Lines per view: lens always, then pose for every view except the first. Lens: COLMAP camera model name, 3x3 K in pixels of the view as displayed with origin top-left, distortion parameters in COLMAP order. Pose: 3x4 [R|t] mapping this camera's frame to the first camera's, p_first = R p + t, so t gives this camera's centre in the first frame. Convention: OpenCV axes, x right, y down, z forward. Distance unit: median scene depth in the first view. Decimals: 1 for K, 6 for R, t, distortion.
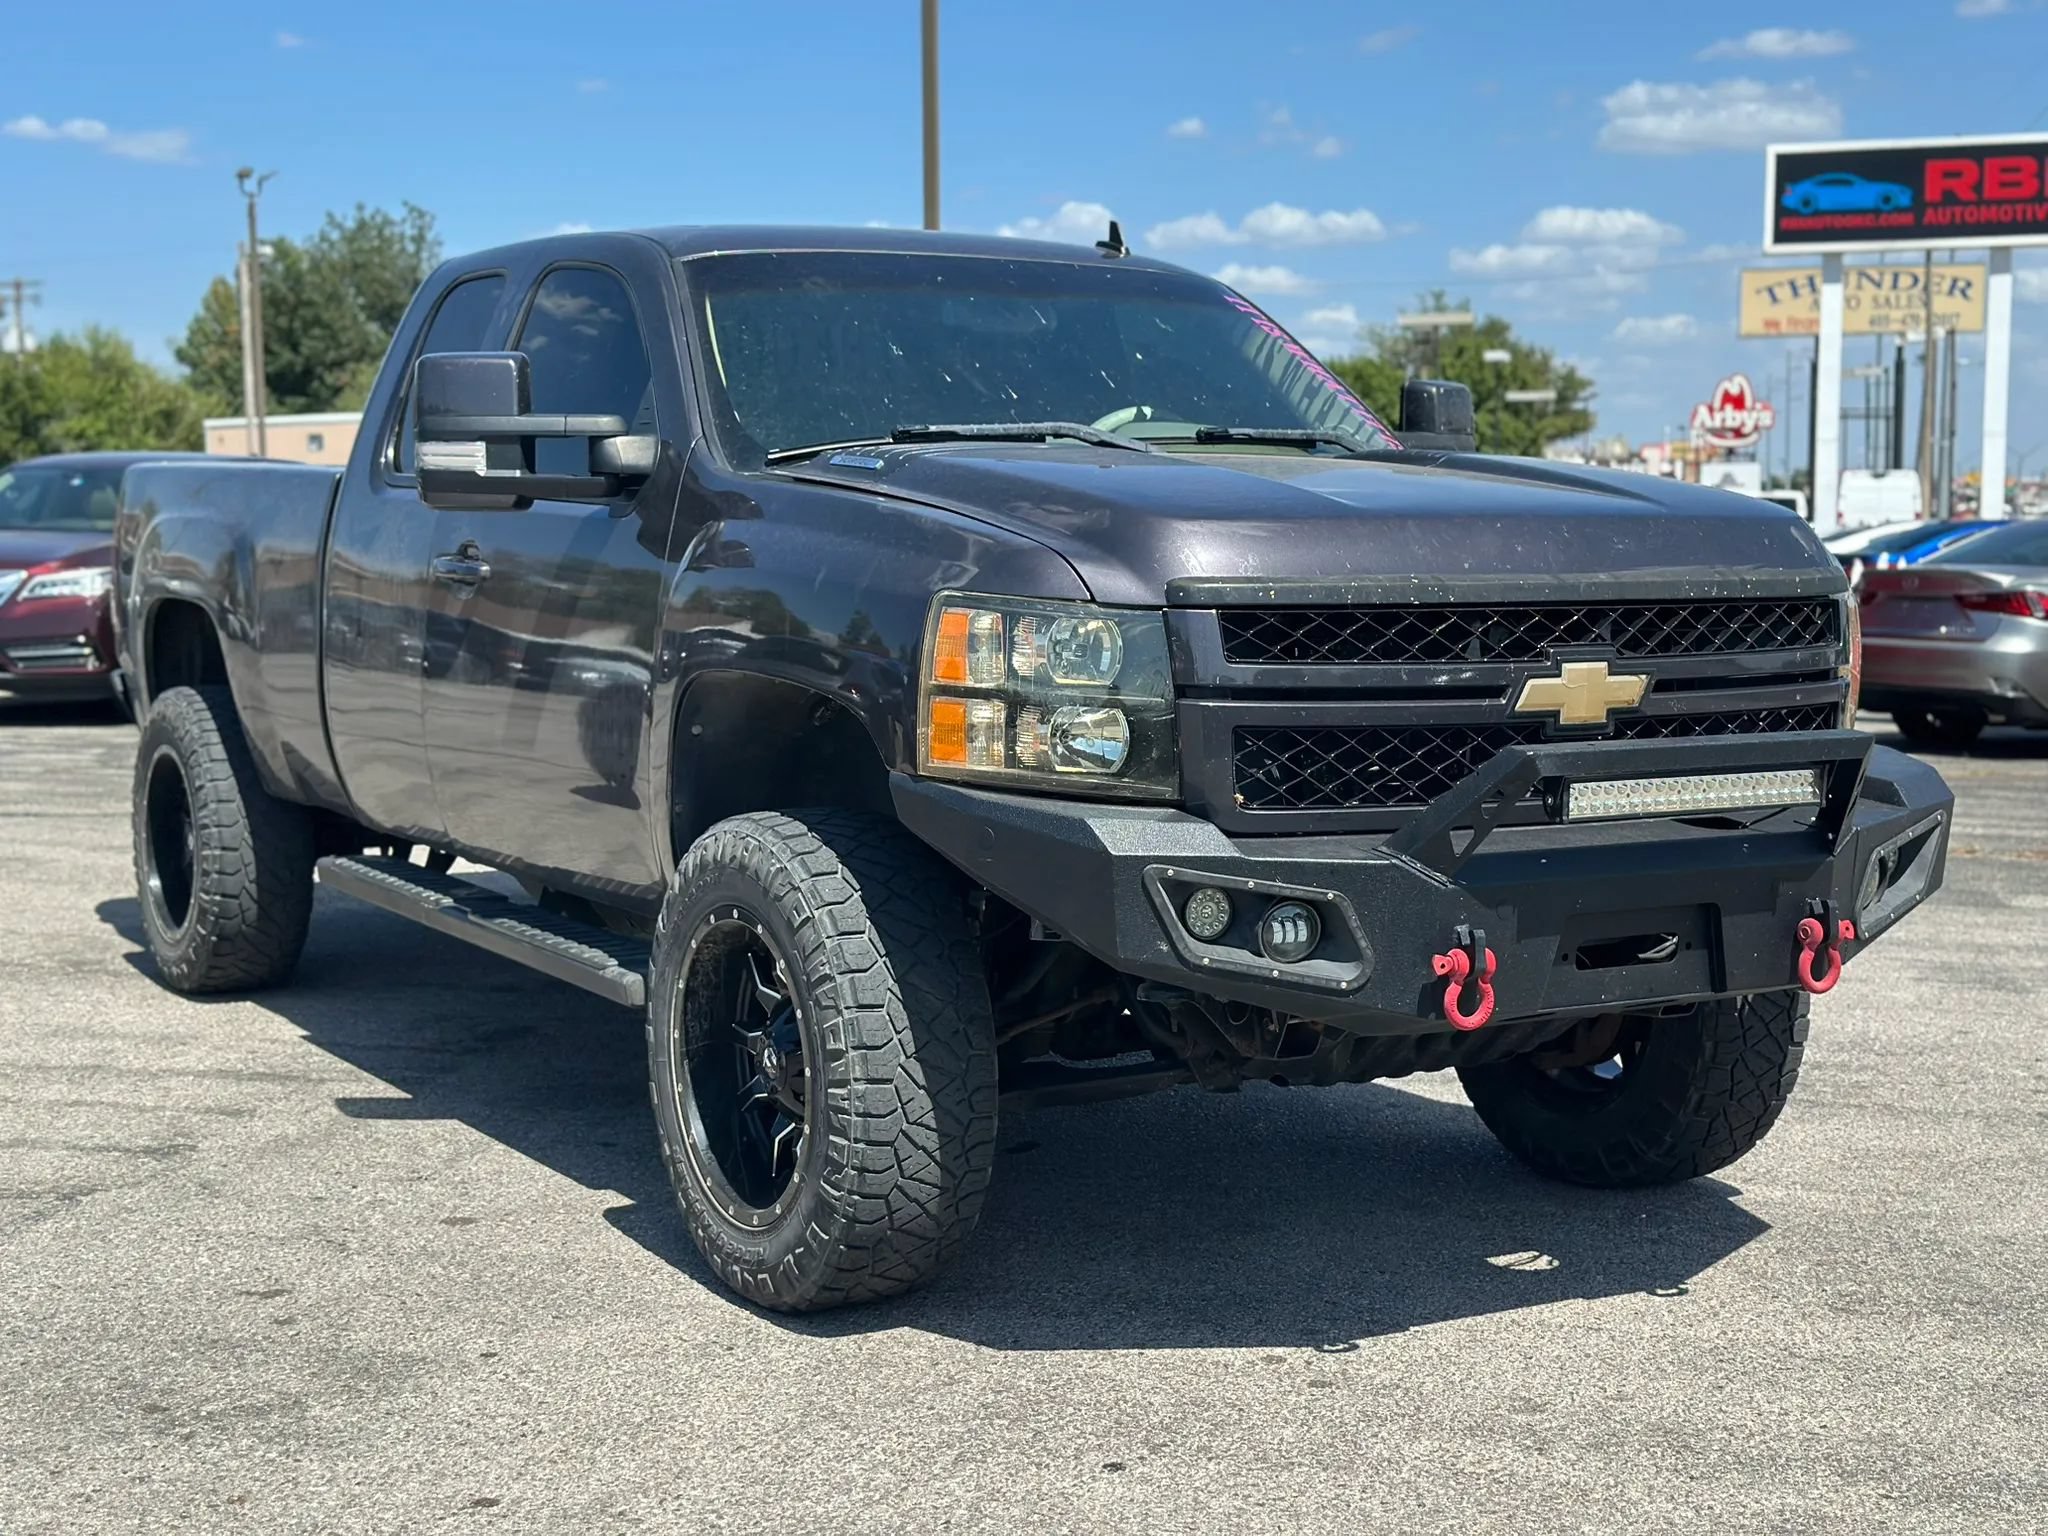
lens RADIAL K [[2857.6, 0, 1024.0], [0, 2857.6, 768.0], [0, 0, 1]] dist [0.147353, -0.161968]
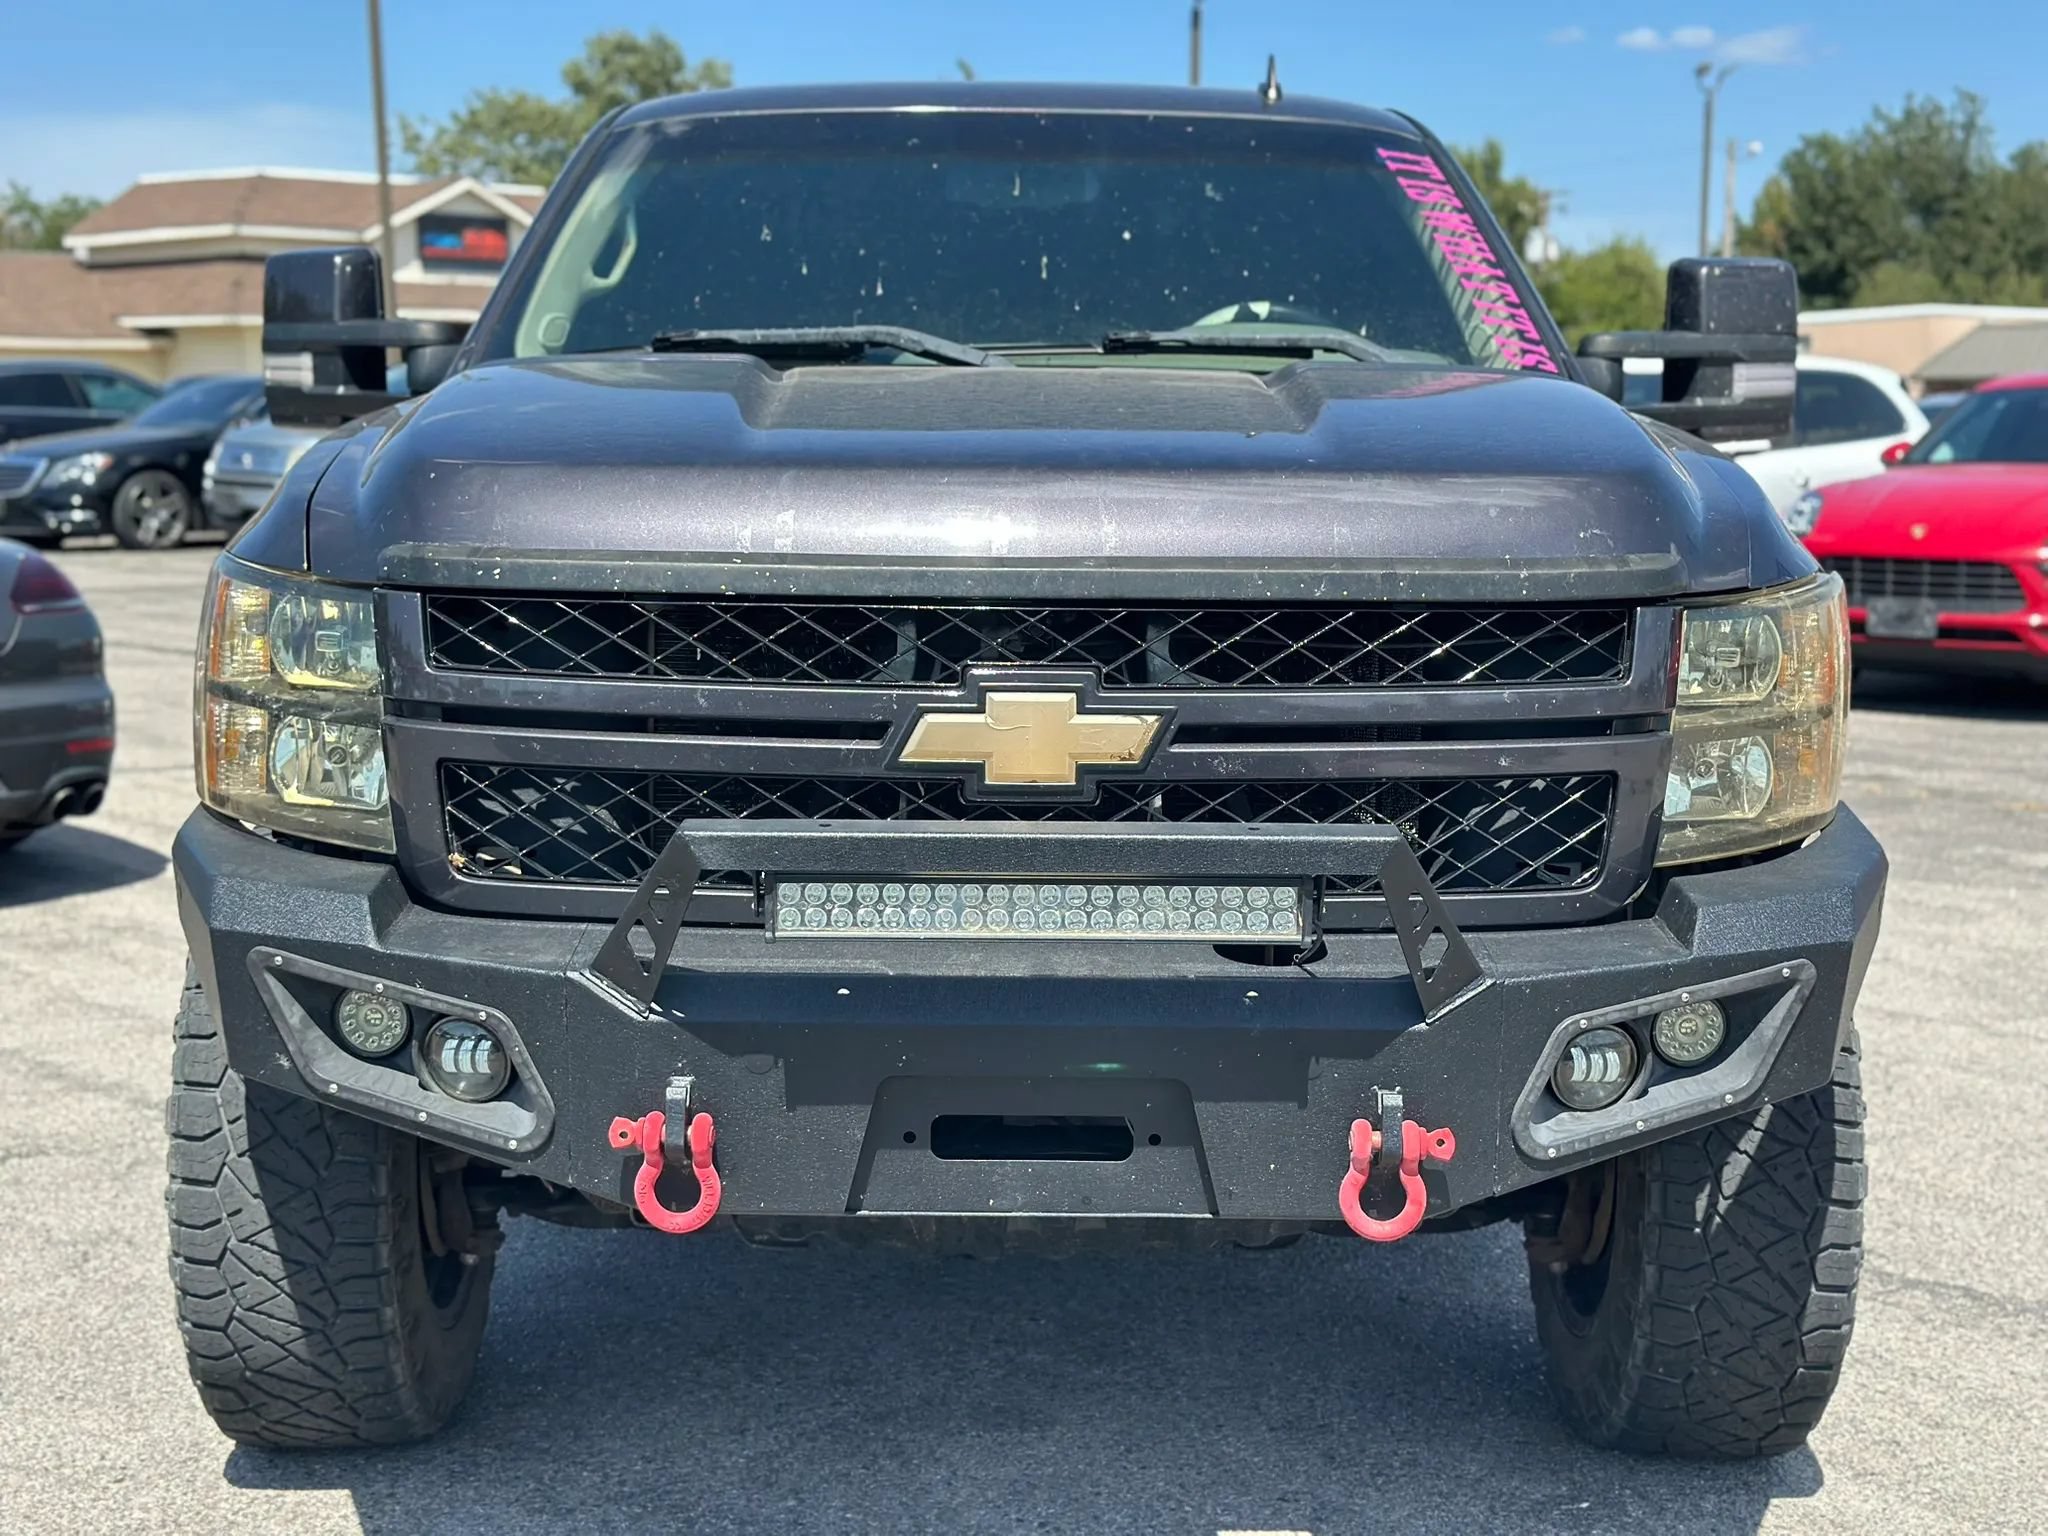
lens RADIAL K [[2857.6, 0, 1024.0], [0, 2857.6, 768.0], [0, 0, 1]] dist [0.147353, -0.161968]
pose [[0.865457, 0.068493, -0.496280, 0.475934], [-0.051909, 0.997538, 0.047149, -0.046046], [0.498288, -0.015044, 0.866881, 0.394904]]
